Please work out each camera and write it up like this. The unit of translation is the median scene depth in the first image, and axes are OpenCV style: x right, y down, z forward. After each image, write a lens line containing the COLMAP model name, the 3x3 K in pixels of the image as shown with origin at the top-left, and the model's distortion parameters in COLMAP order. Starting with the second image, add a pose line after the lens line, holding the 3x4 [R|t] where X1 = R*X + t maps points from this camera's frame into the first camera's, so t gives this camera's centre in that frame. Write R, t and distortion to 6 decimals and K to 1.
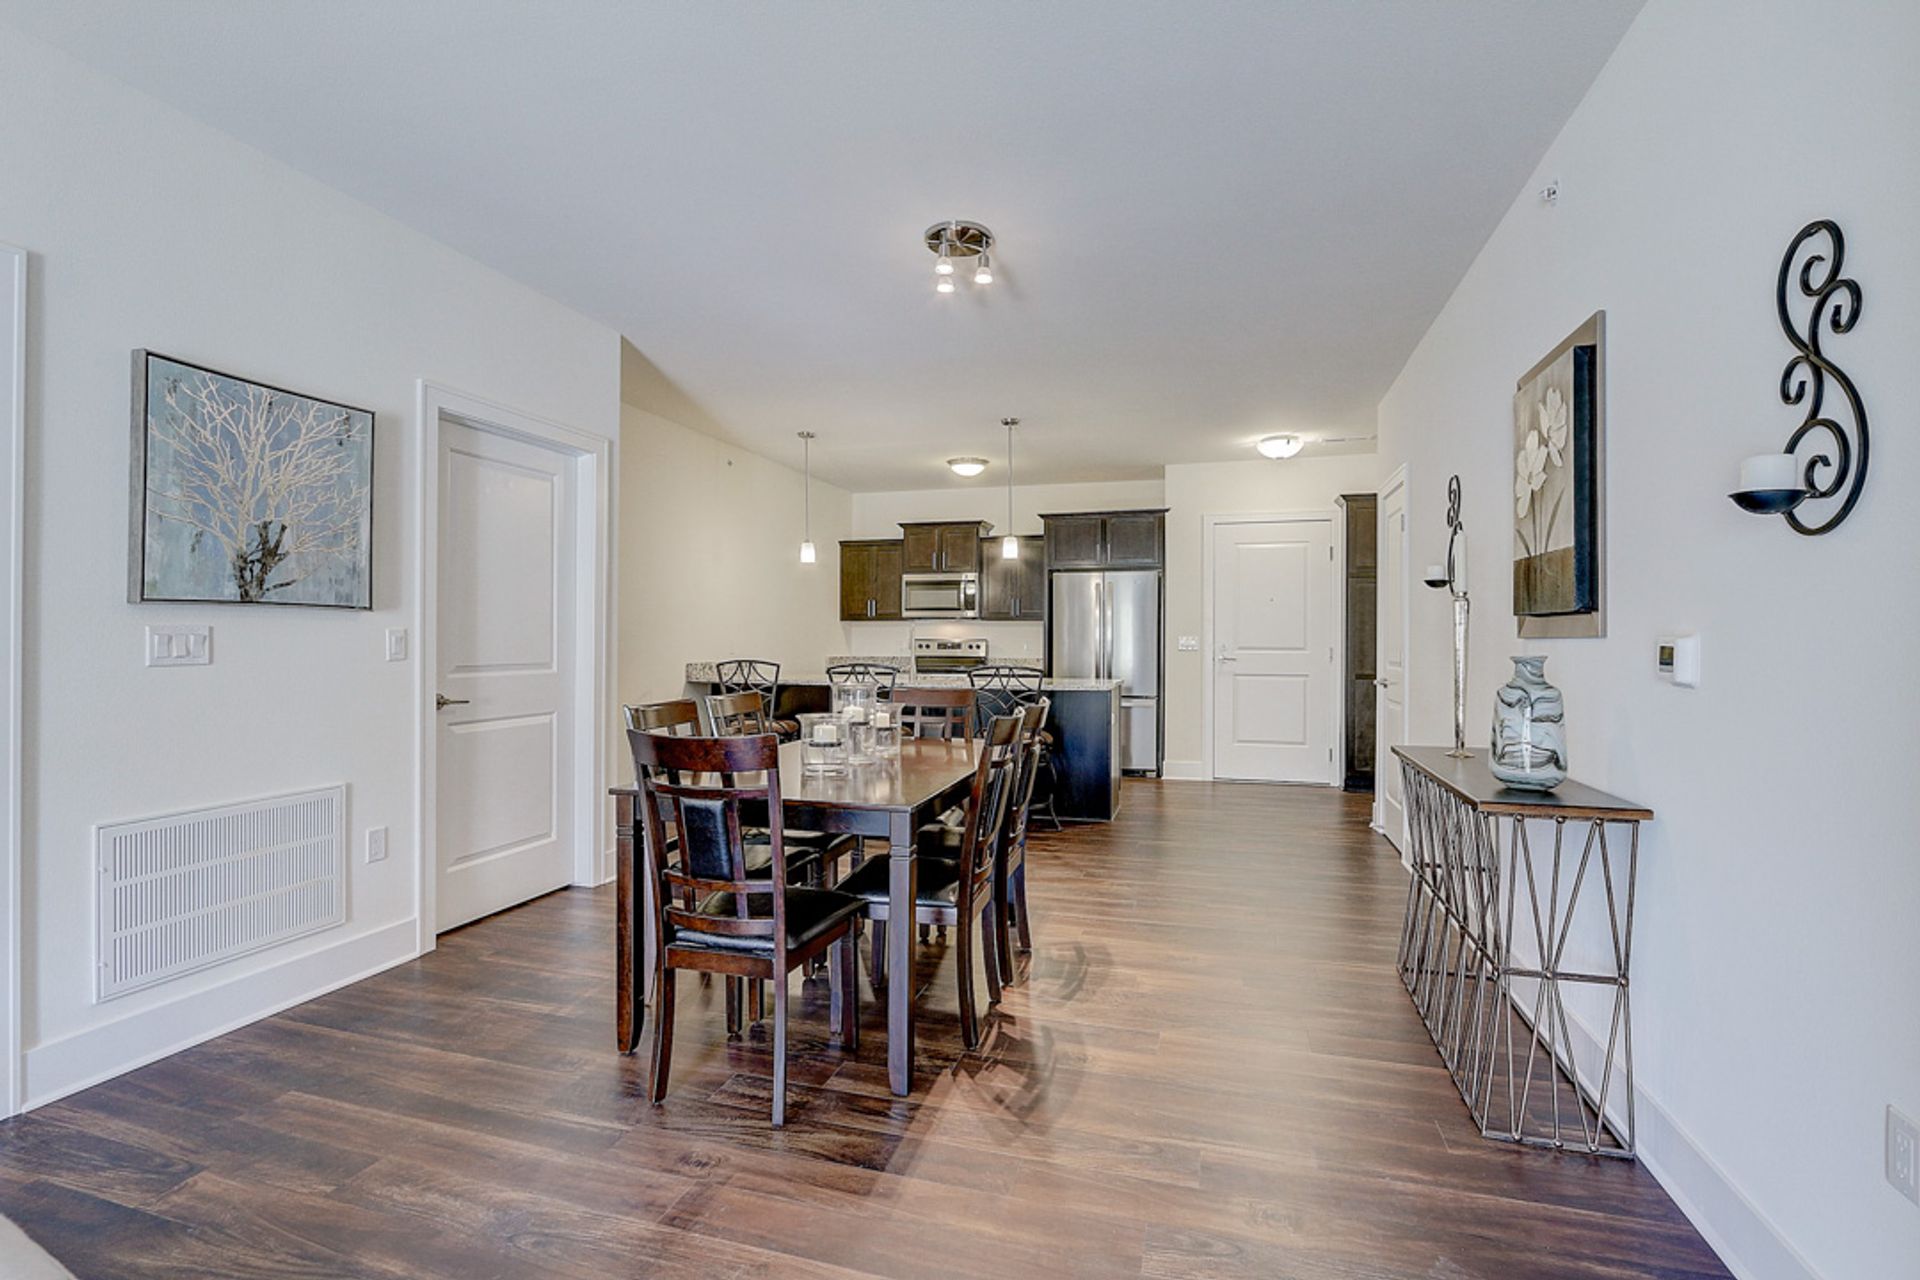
lens RADIAL K [[882.6, 0, 958.4], [0, 882.6, 636.0], [0, 0, 1]] dist [-0.005521, -0.000212]
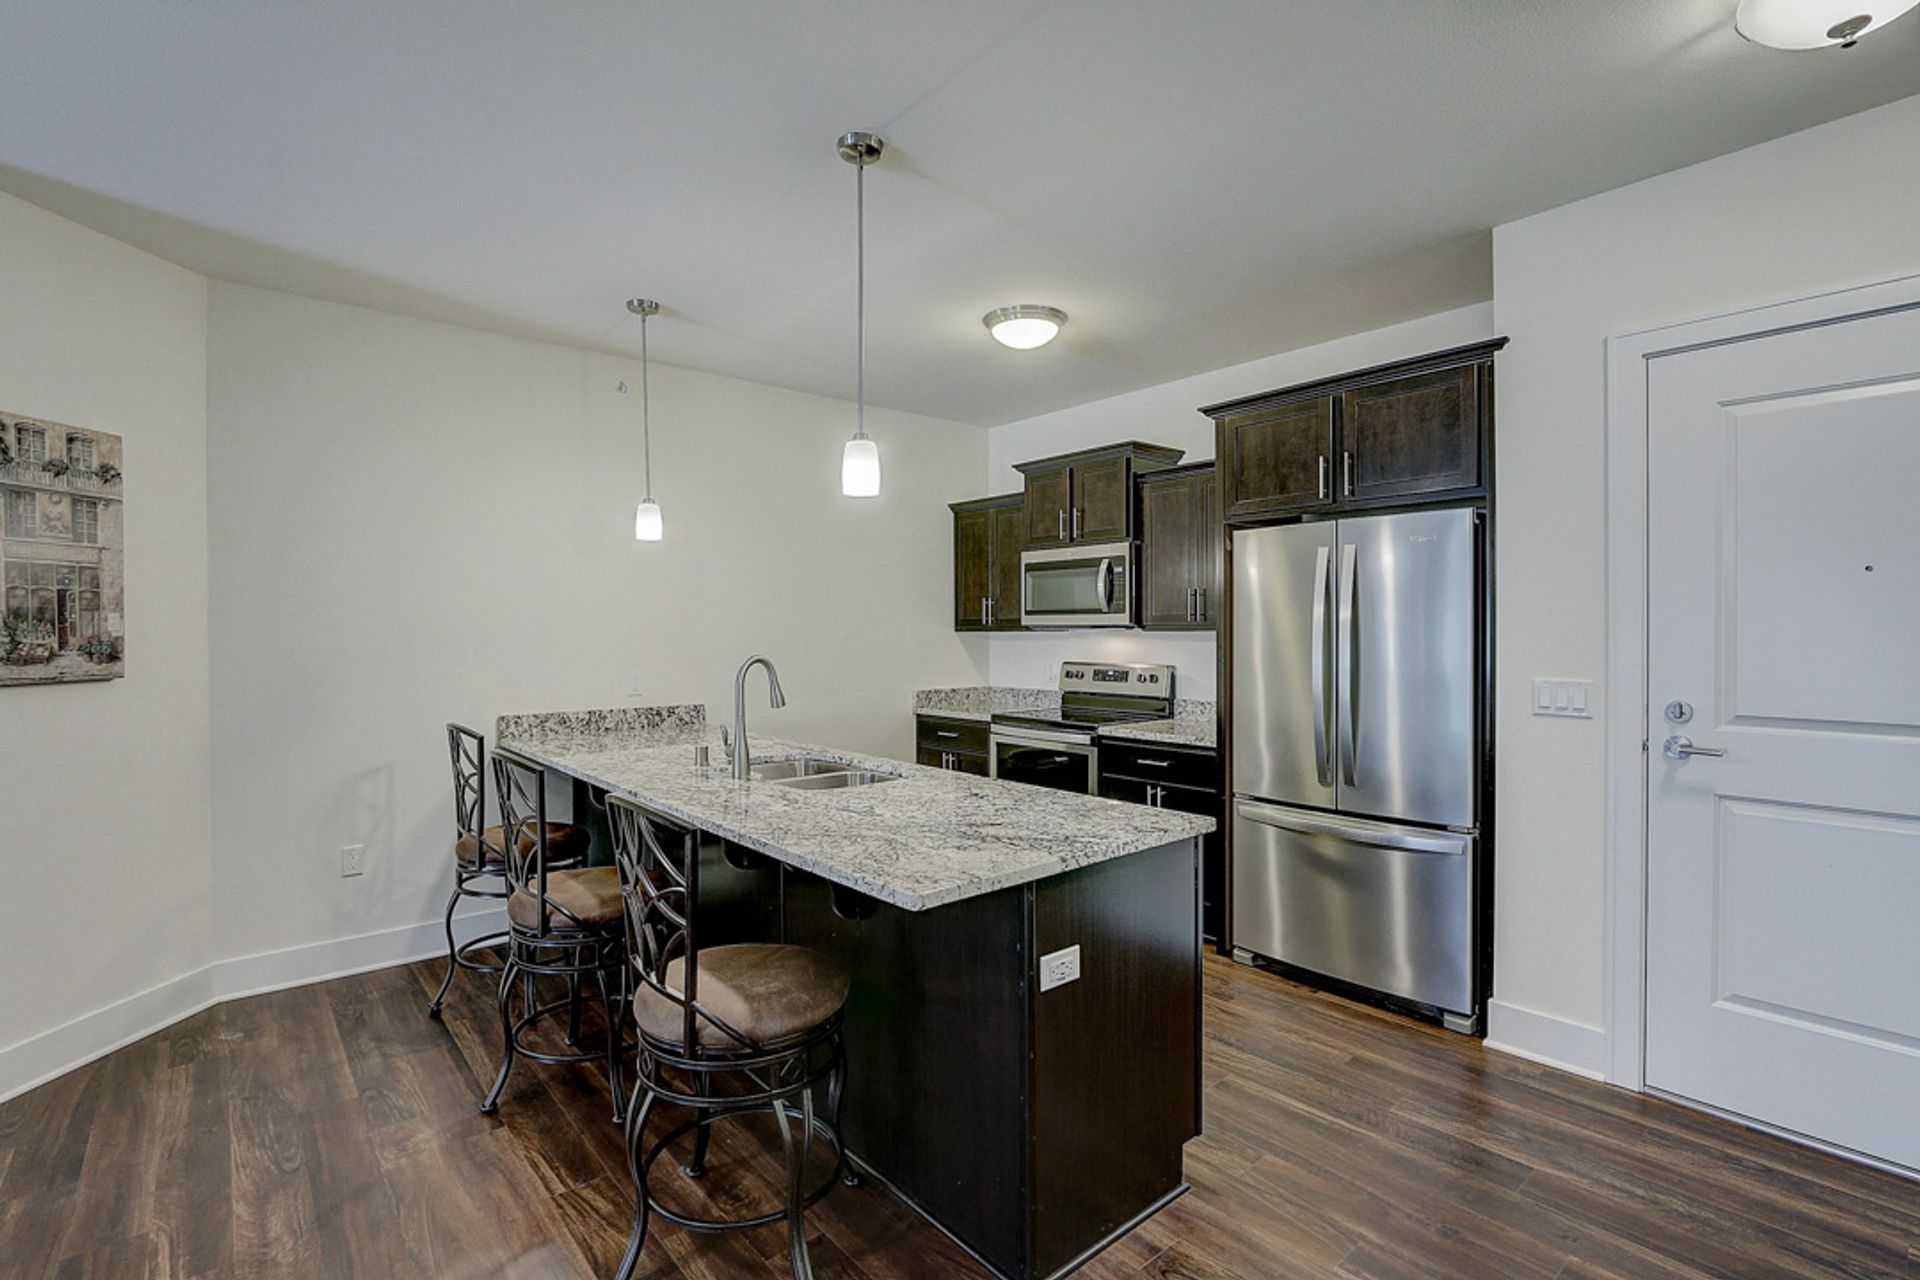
lens RADIAL K [[882.6, 0, 959.7], [0, 882.6, 632.6], [0, 0, 1]] dist [-0.005521, -0.000212]
pose [[0.840548, -0.006955, -0.541692, 0.242627], [0.009689, 0.999951, 0.002196, -0.020601], [0.541650, -0.007094, 0.840574, 0.543149]]
